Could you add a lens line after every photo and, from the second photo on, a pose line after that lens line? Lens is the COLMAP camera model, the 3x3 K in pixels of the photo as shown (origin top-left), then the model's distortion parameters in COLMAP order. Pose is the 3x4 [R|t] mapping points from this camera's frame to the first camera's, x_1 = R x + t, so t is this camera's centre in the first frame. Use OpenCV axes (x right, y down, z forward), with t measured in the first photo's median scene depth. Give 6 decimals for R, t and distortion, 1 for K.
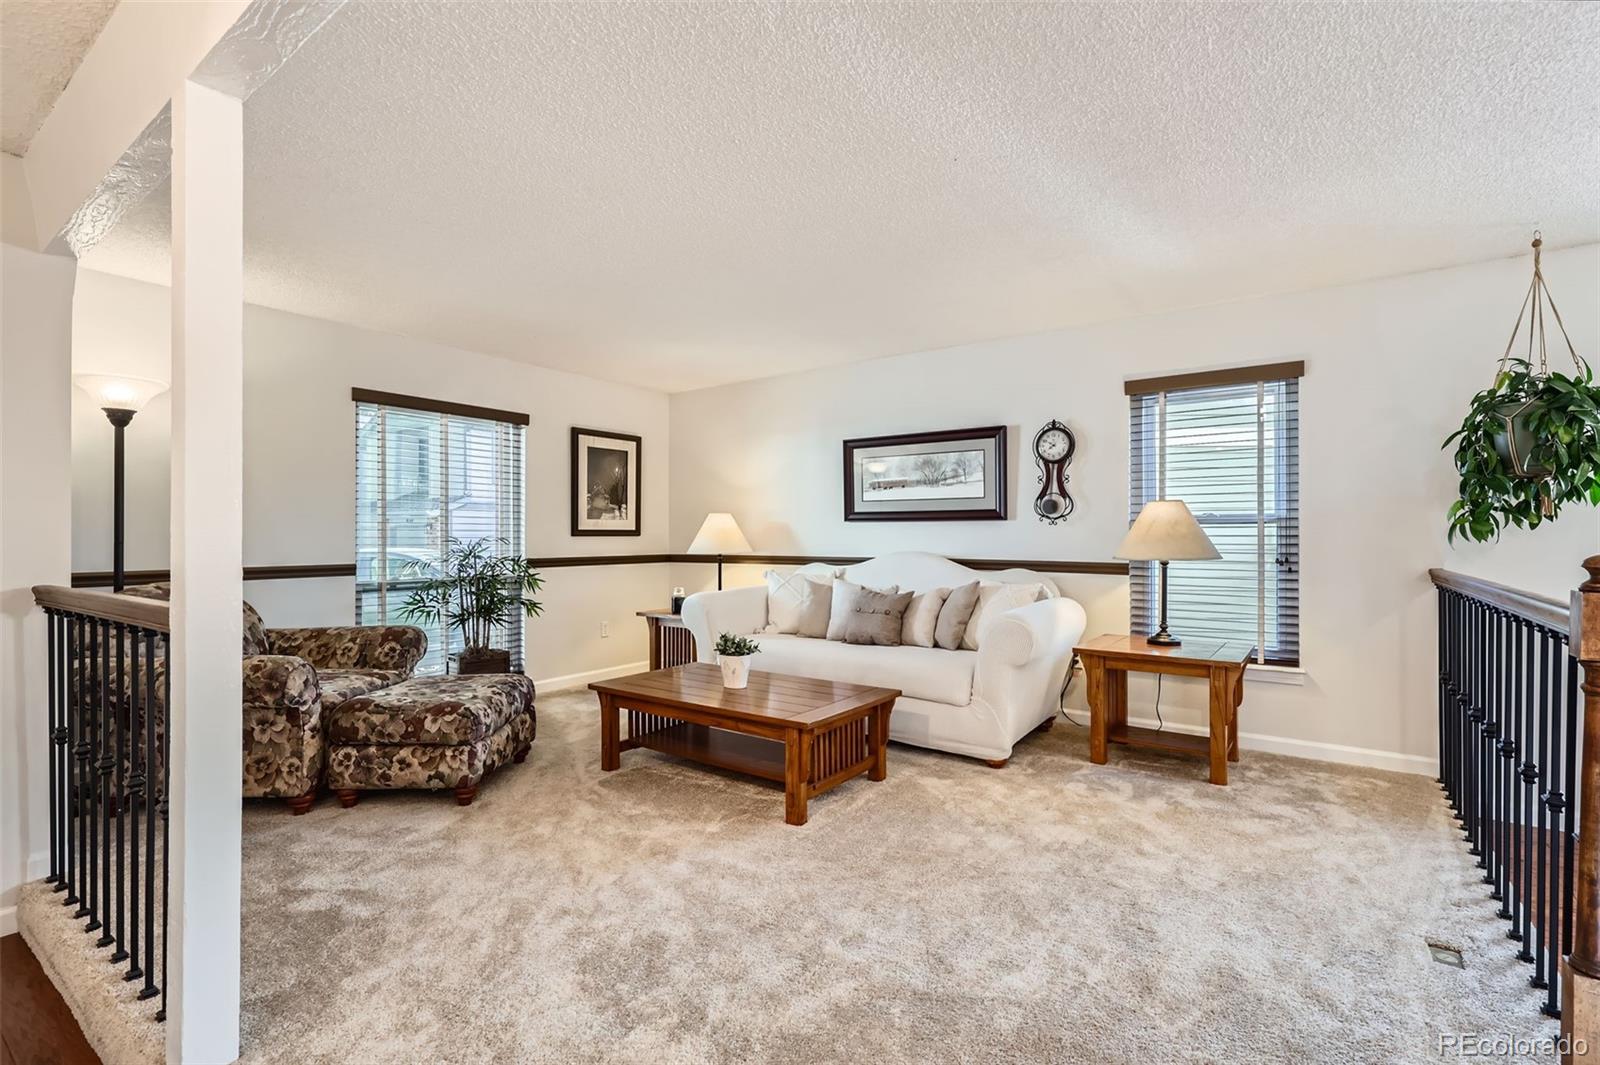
lens RADIAL K [[732.8, 0, 804.8], [0, 732.8, 536.1], [0, 0, 1]] dist [0.004490, -0.000631]
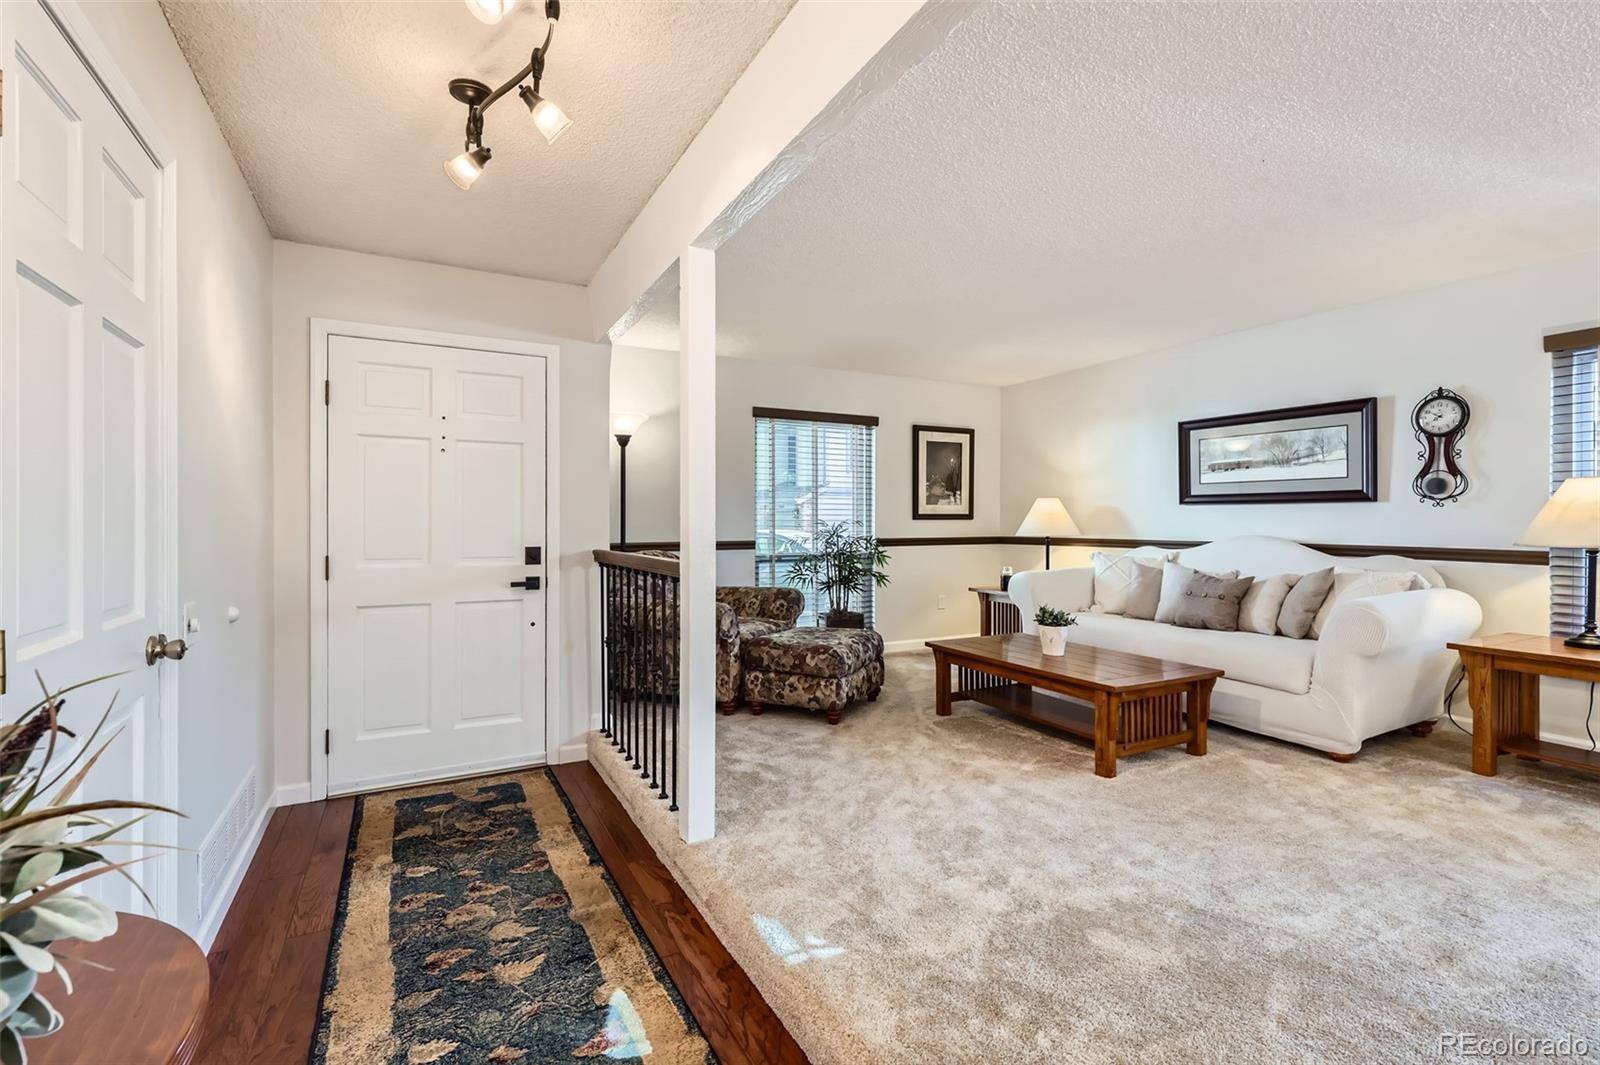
lens RADIAL K [[732.8, 0, 796.4], [0, 732.8, 523.6], [0, 0, 1]] dist [0.004490, -0.000631]
pose [[0.892294, 0.002273, -0.451450, 0.062770], [-0.000171, 0.999989, 0.004699, 0.001473], [0.451455, -0.004116, 0.892284, -0.181005]]
